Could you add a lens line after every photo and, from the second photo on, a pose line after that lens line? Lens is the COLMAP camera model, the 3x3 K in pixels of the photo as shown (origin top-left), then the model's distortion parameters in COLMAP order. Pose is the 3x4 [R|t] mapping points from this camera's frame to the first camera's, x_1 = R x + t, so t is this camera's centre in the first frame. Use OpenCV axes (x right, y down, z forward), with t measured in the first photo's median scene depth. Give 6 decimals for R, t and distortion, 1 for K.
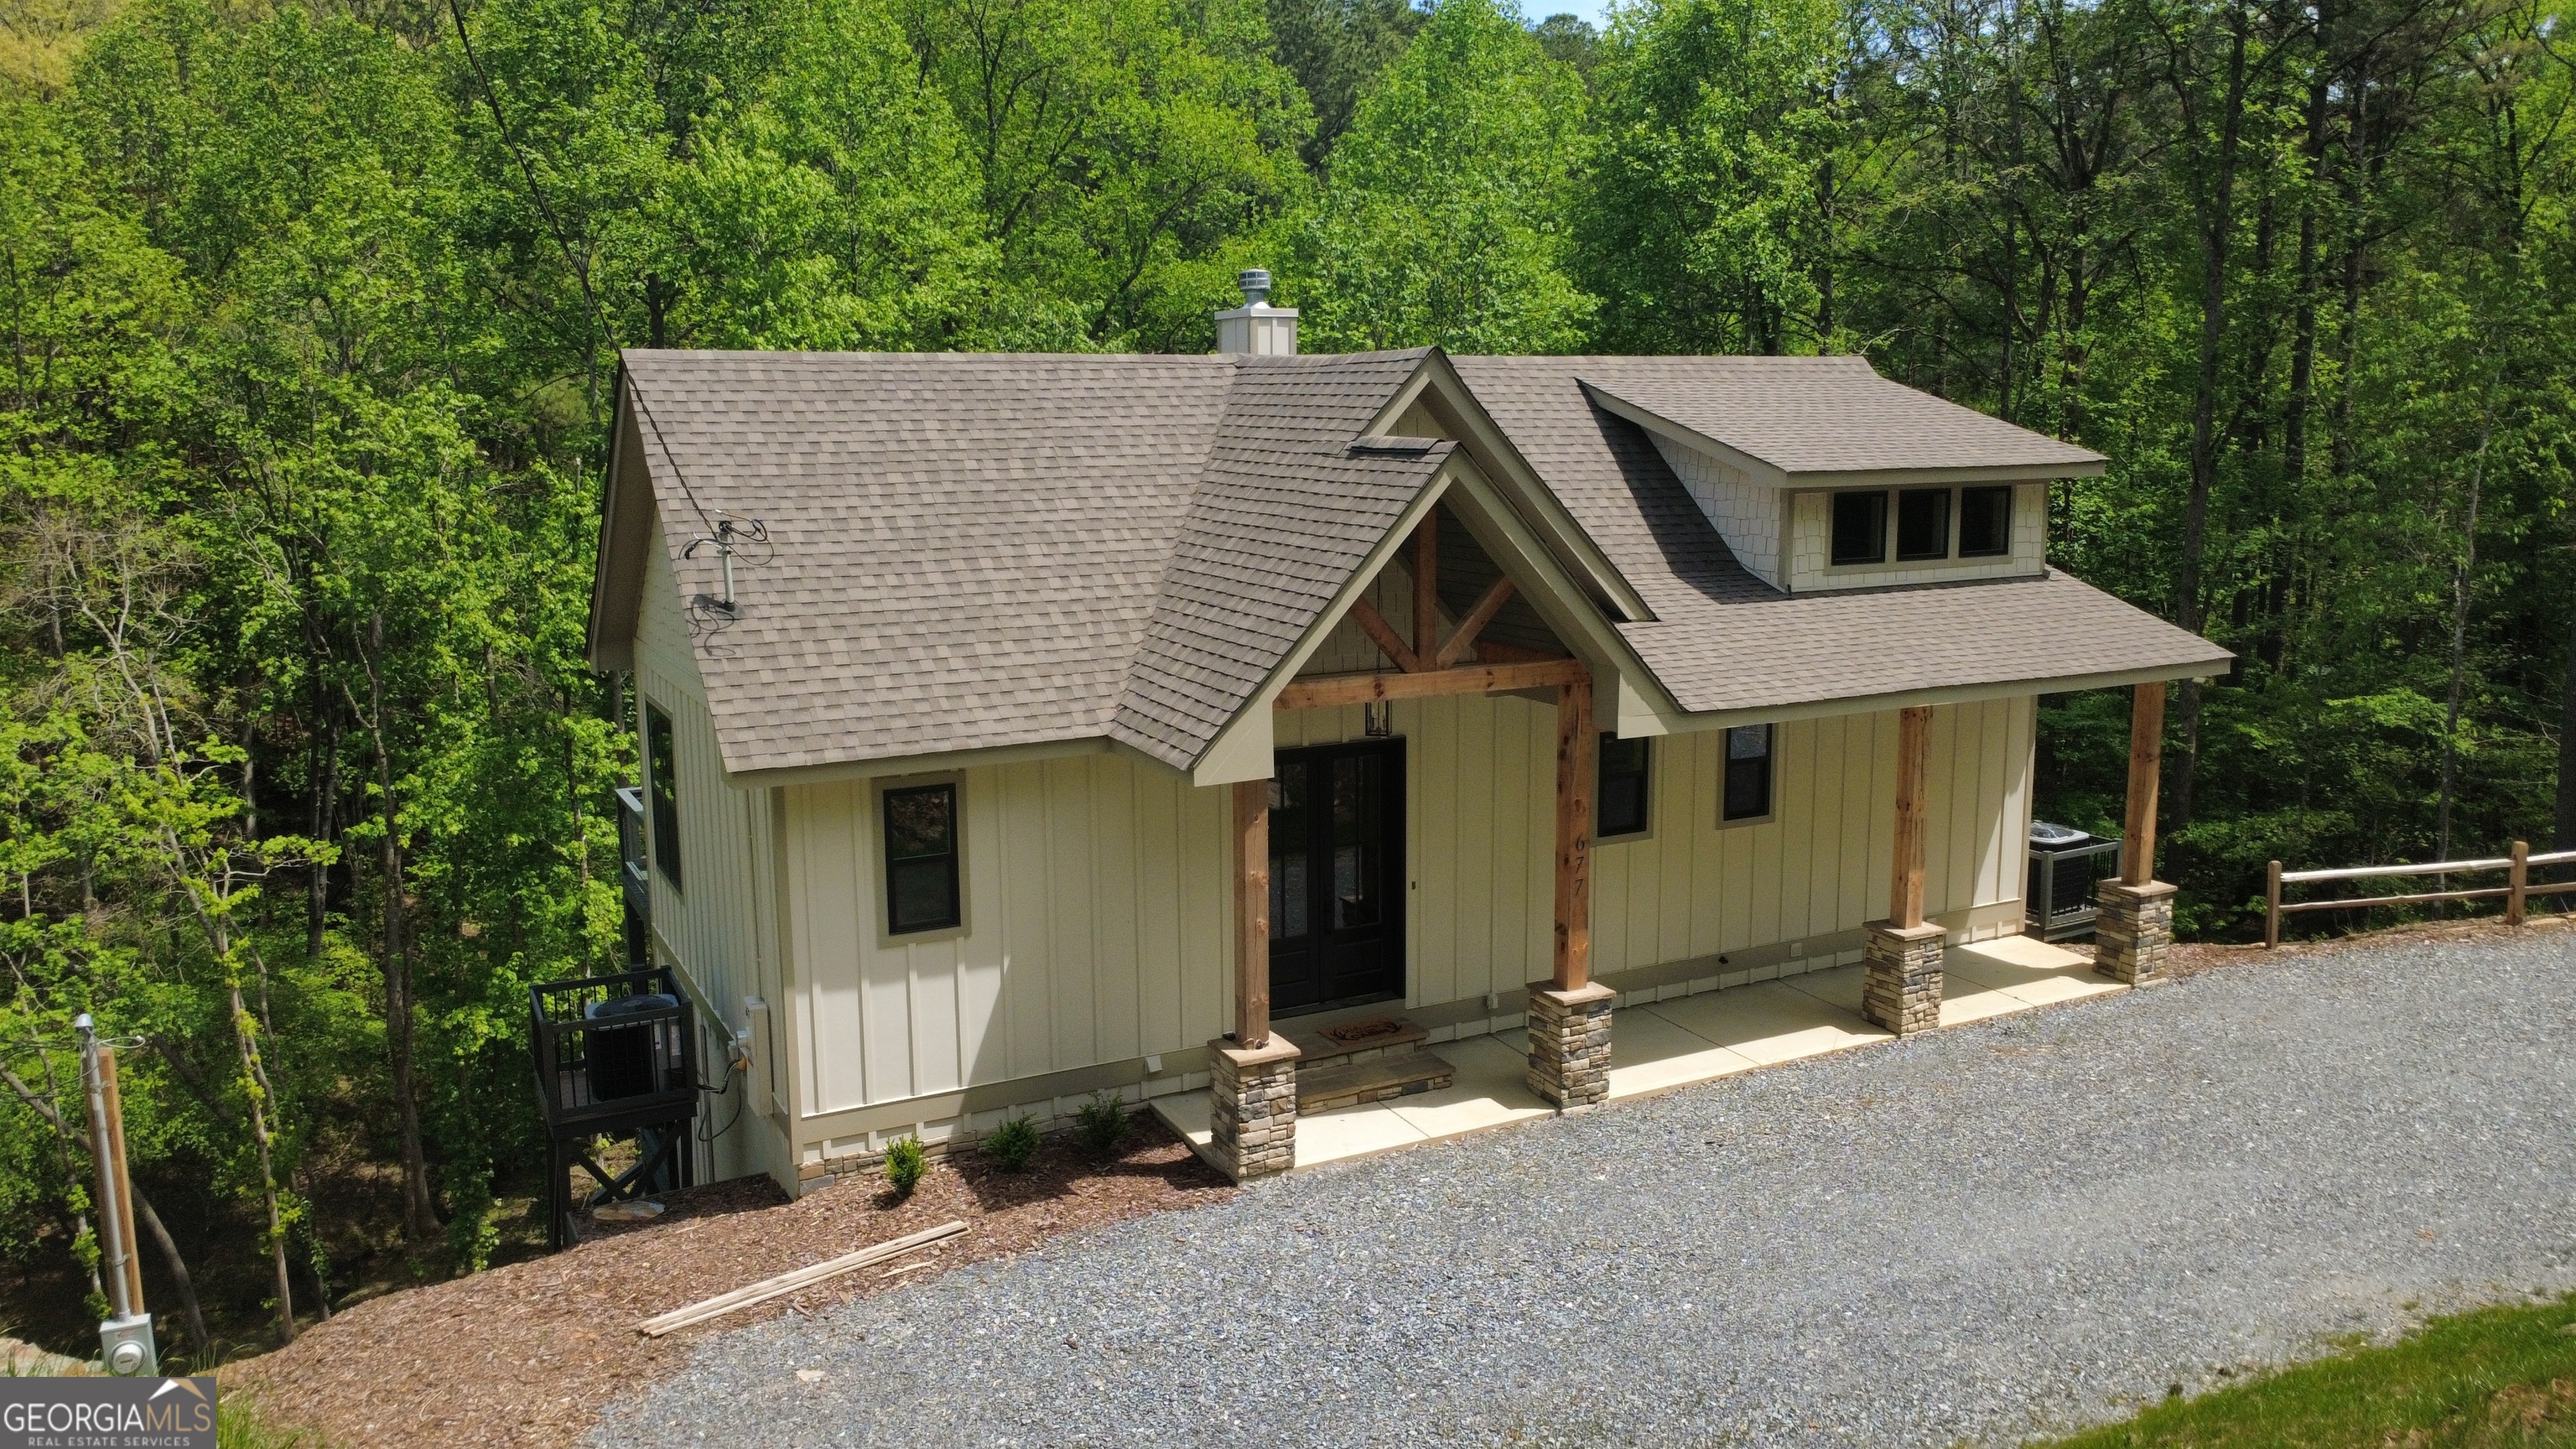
lens RADIAL K [[1884.2, 0, 1287.0], [0, 1884.2, 716.7], [0, 0, 1]] dist [-0.003921, 0.010827]
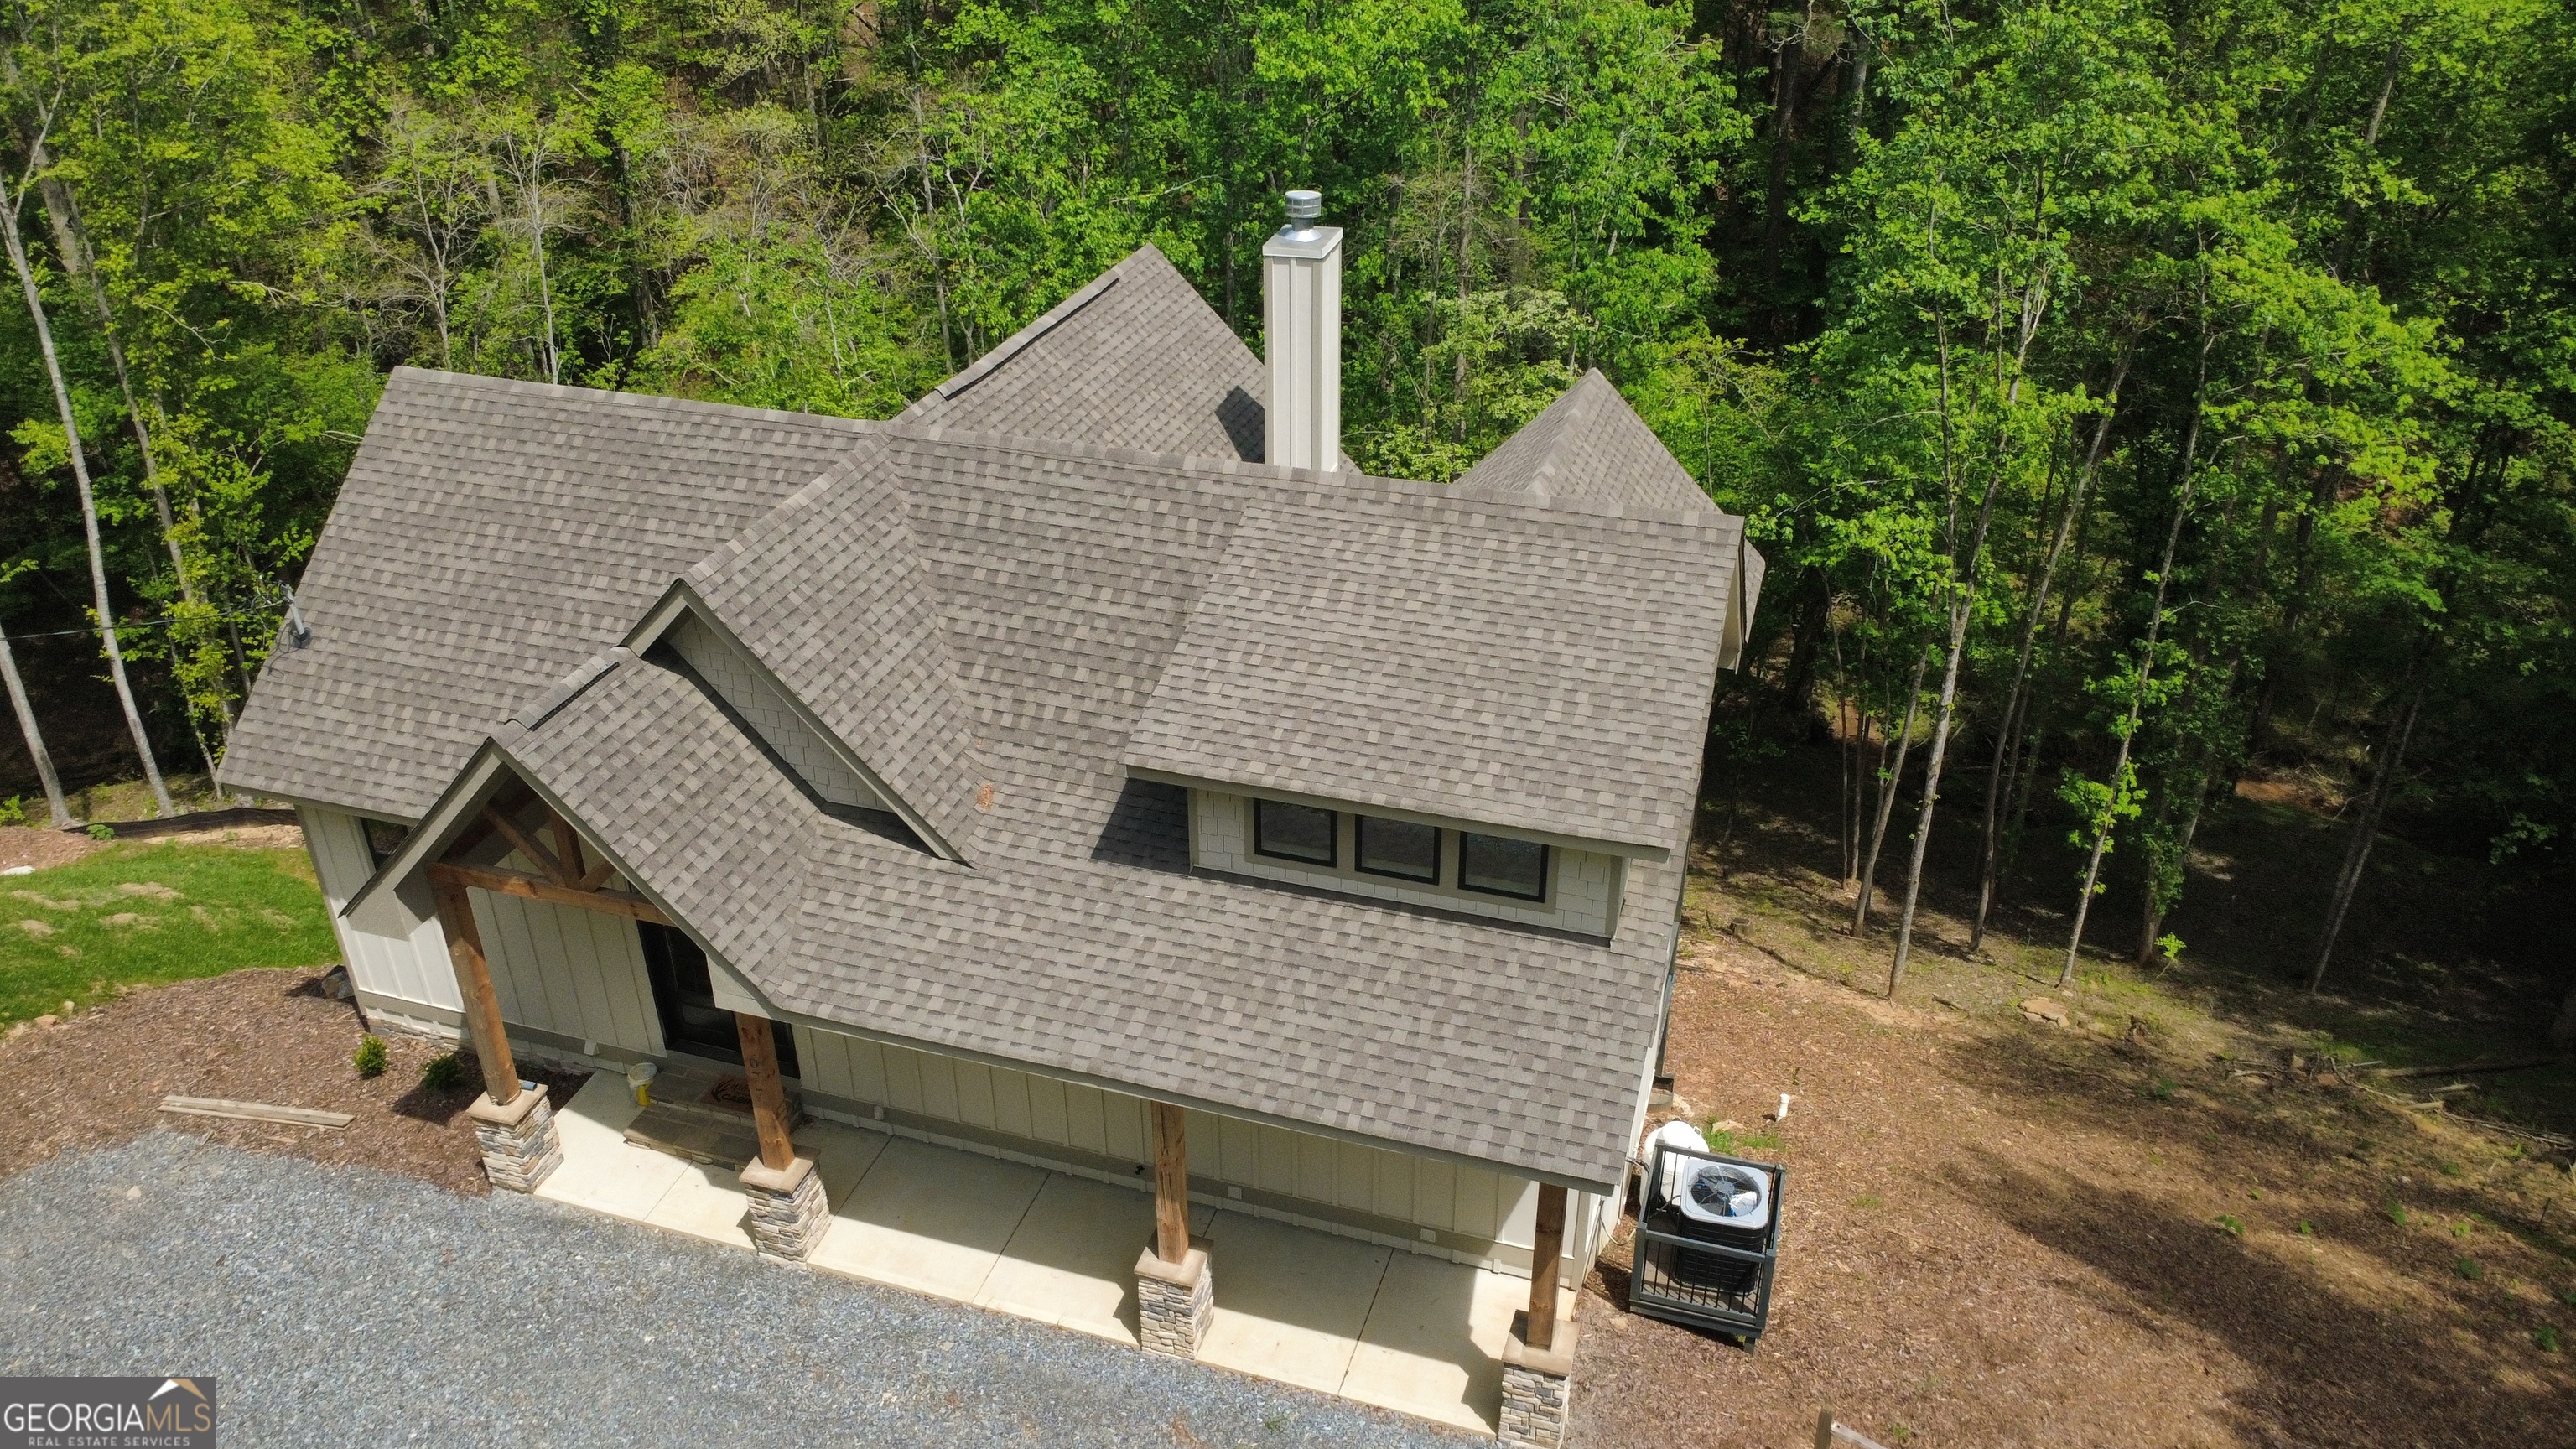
lens RADIAL K [[1884.2, 0, 1285.6], [0, 1884.2, 709.4], [0, 0, 1]] dist [-0.003921, 0.010827]
pose [[0.704731, 0.351052, -0.616536, 0.942324], [-0.112579, 0.913326, 0.391359, -0.557966], [0.700486, -0.206394, 0.683170, 0.522604]]
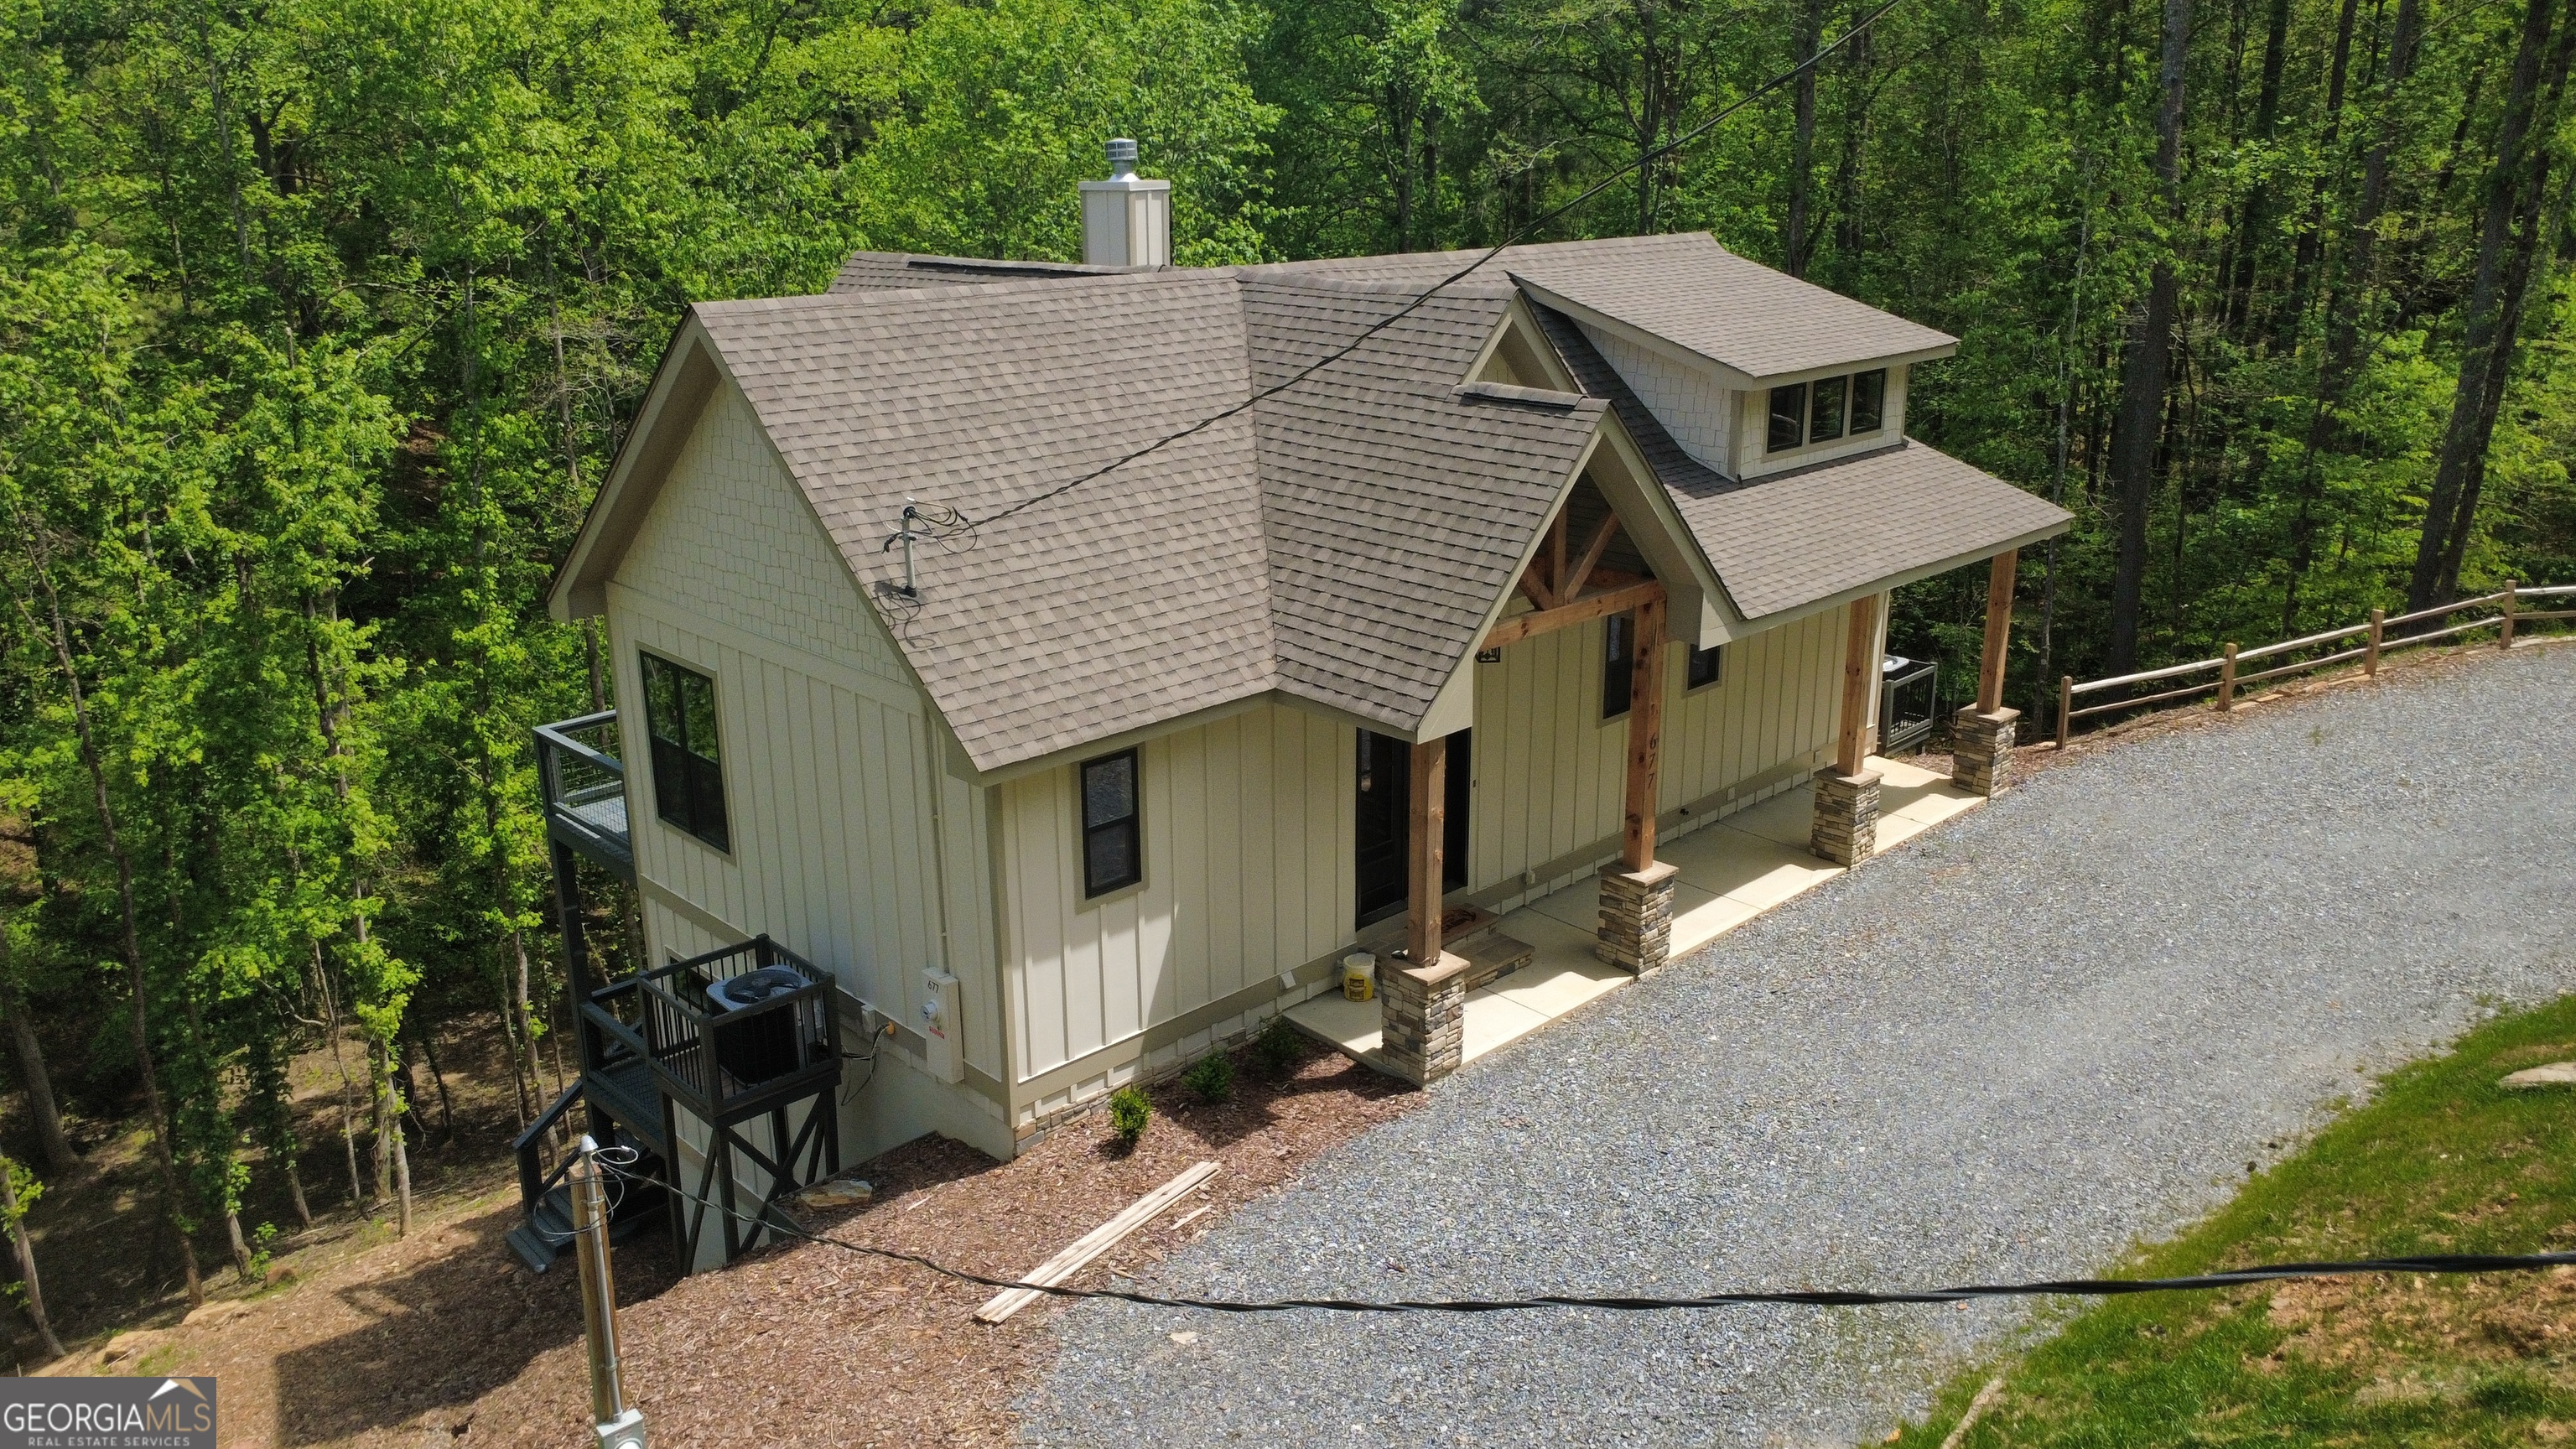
lens RADIAL K [[1884.2, 0, 1291.3], [0, 1884.2, 722.9], [0, 0, 1]] dist [-0.003921, 0.010827]
pose [[0.958386, -0.084768, 0.272599, -0.348446], [0.046702, 0.988588, 0.143222, -0.112435], [-0.281629, -0.124531, 0.951408, 0.004229]]
